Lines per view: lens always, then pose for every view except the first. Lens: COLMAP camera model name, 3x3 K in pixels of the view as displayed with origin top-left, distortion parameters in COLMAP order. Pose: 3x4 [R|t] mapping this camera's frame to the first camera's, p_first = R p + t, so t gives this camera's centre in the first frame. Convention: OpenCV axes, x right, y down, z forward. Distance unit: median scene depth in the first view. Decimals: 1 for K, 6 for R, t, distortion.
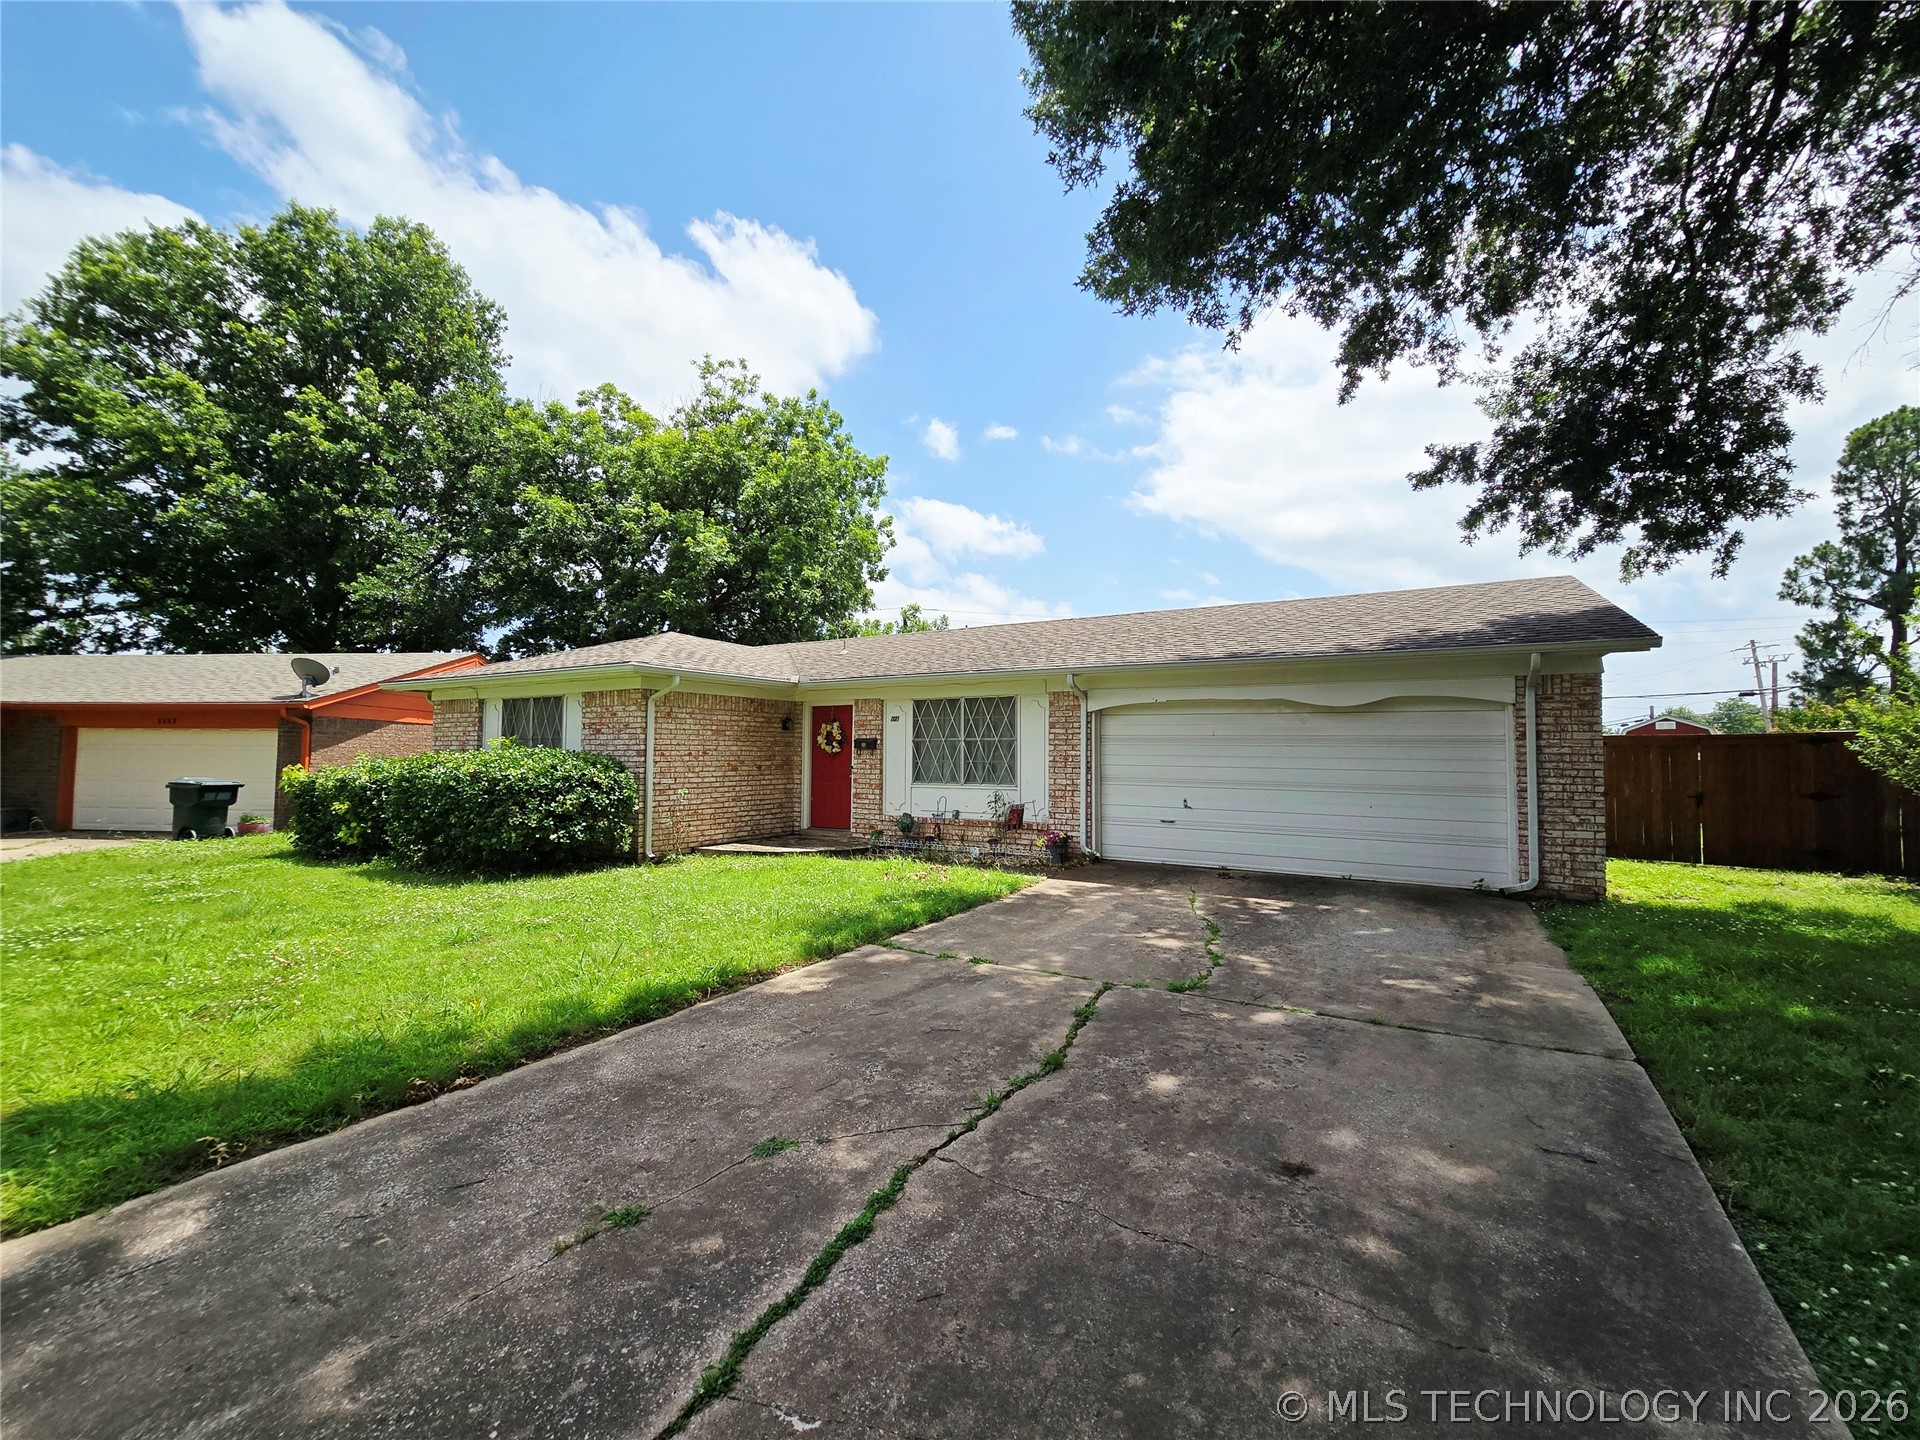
lens RADIAL K [[790.0, 0, 954.5], [0, 790.0, 728.1], [0, 0, 1]] dist [-0.004380, 0.001415]
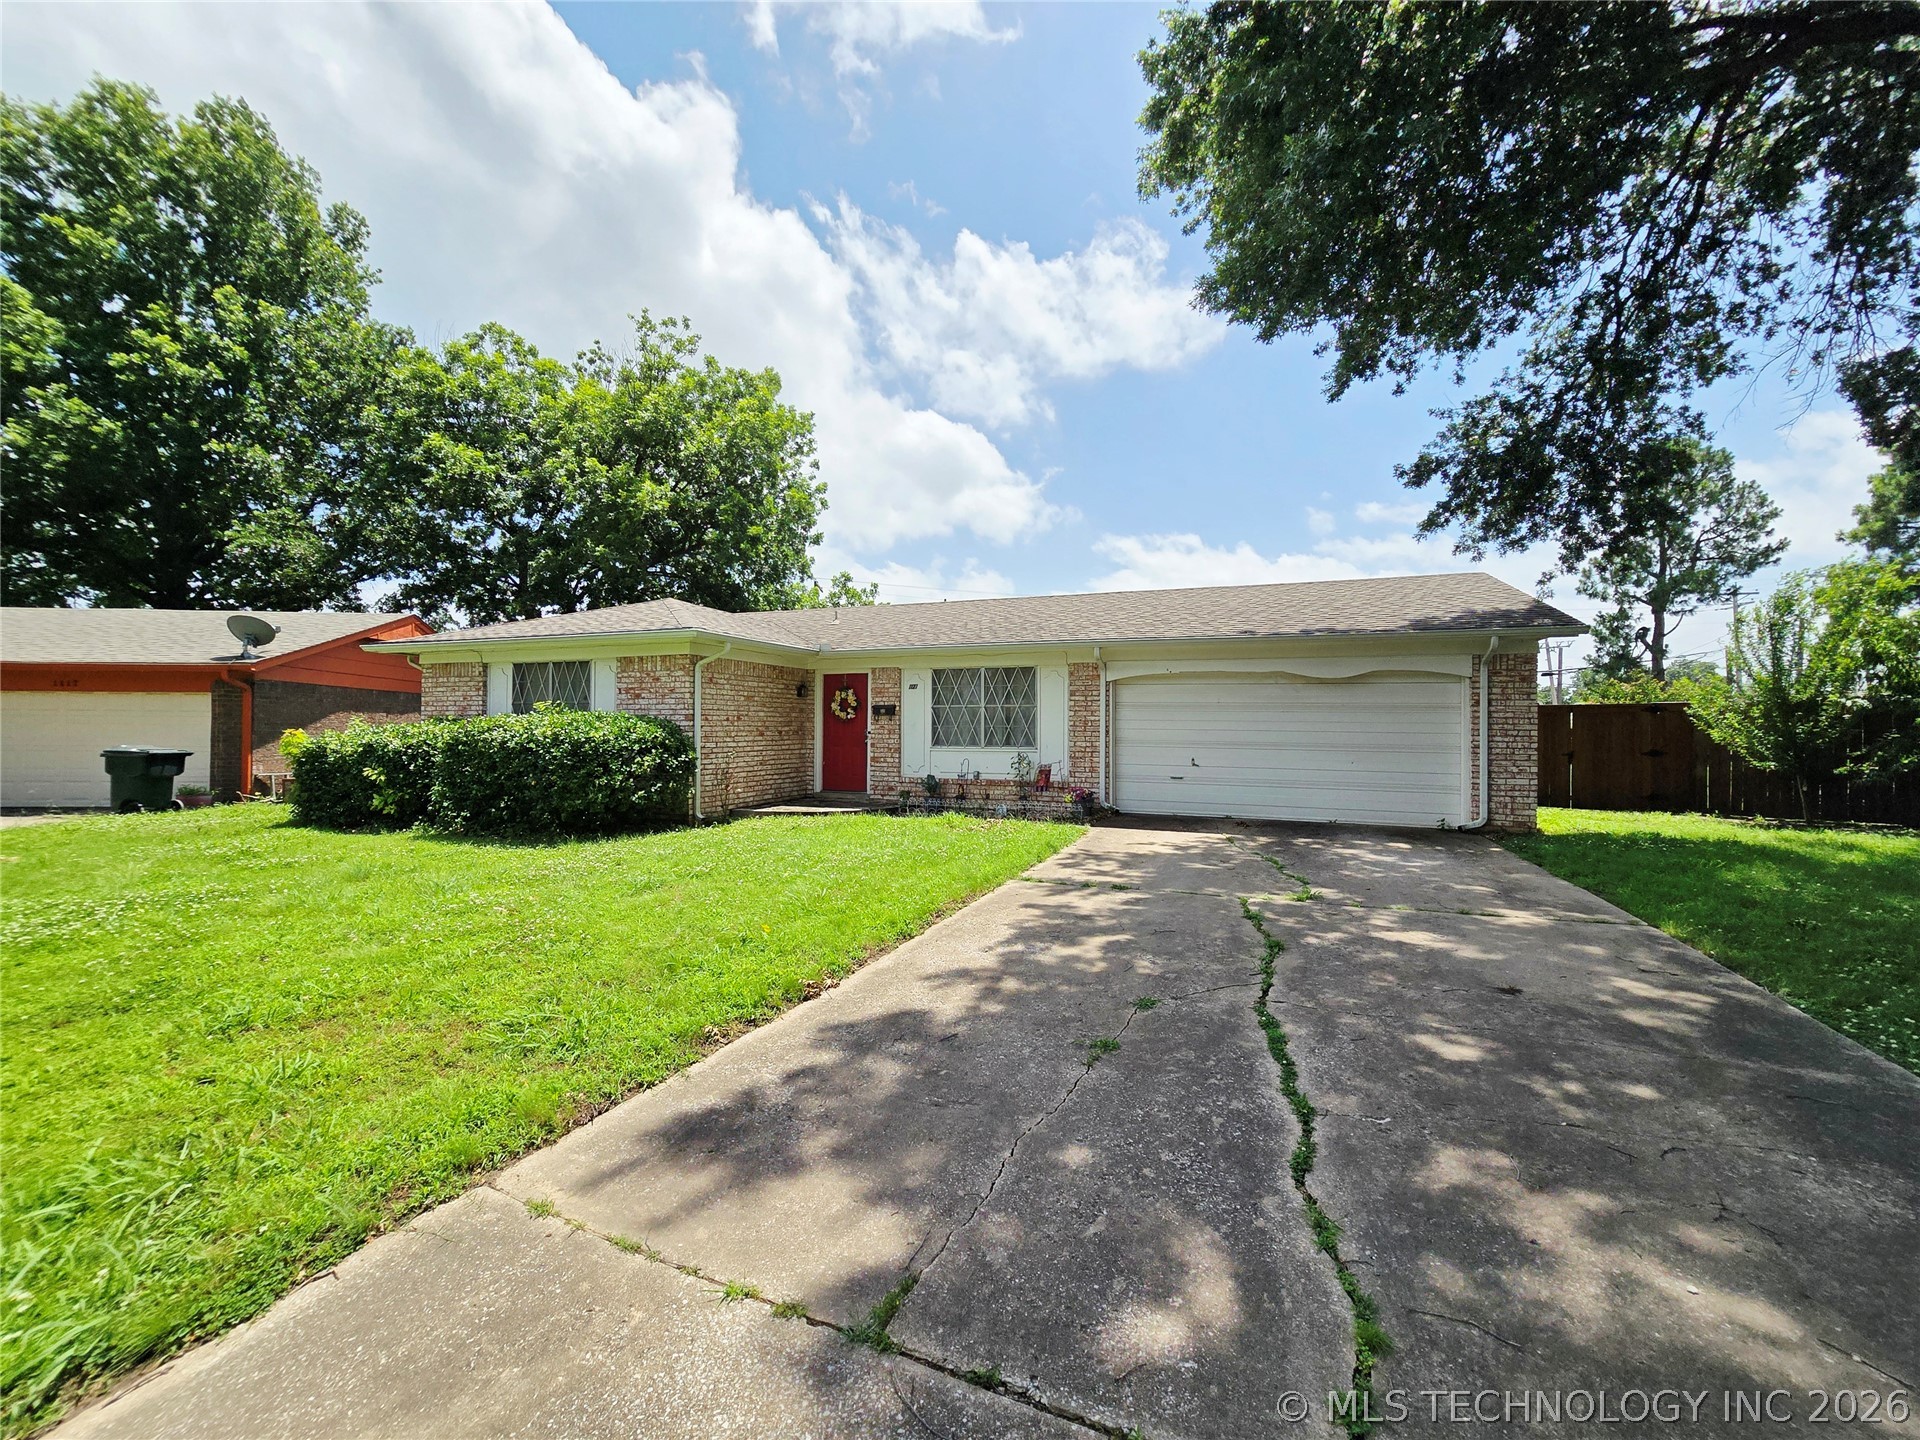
lens RADIAL K [[790.0, 0, 970.4], [0, 790.0, 717.1], [0, 0, 1]] dist [-0.004380, 0.001415]
pose [[0.984888, 0.002167, 0.173177, -0.197527], [-0.005810, 0.999772, 0.020533, 0.007560], [-0.173093, -0.021229, 0.984677, -0.061607]]
